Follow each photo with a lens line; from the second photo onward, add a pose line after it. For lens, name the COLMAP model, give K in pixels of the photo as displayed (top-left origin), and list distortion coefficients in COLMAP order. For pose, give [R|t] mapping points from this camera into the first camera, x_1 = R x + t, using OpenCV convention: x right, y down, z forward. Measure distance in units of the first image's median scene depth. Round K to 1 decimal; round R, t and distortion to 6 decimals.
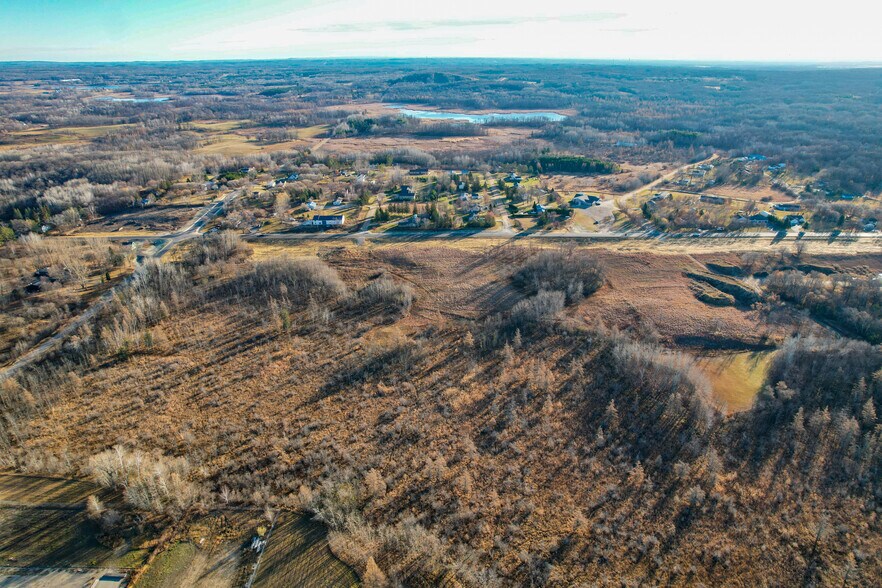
lens RADIAL K [[562.8, 0, 444.0], [0, 562.8, 288.3], [0, 0, 1]] dist [-0.075821, 0.072092]
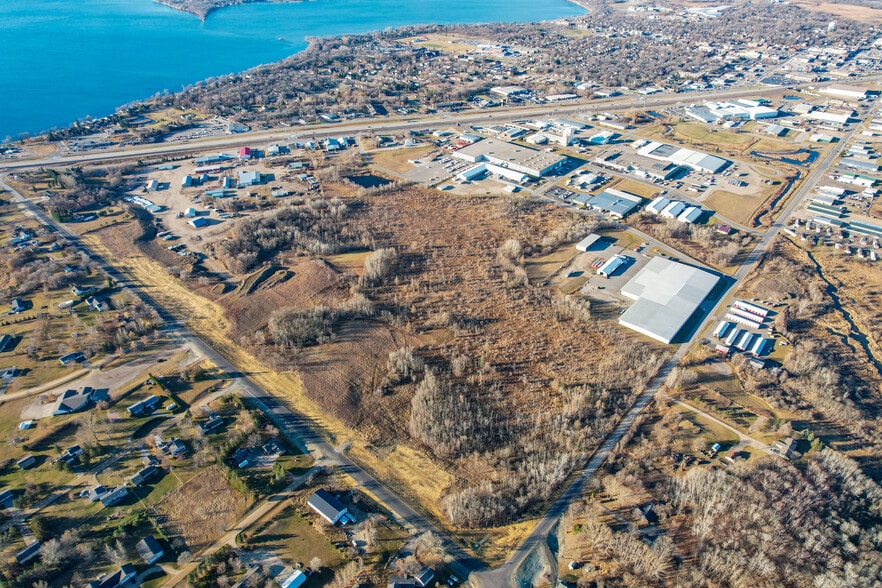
lens RADIAL K [[562.8, 0, 444.0], [0, 562.8, 288.3], [0, 0, 1]] dist [-0.075821, 0.072092]
pose [[-0.762678, -0.354576, 0.540923, -0.665127], [0.256025, 0.602510, 0.755931, -0.877044], [-0.593947, 0.715023, -0.368741, 1.017748]]
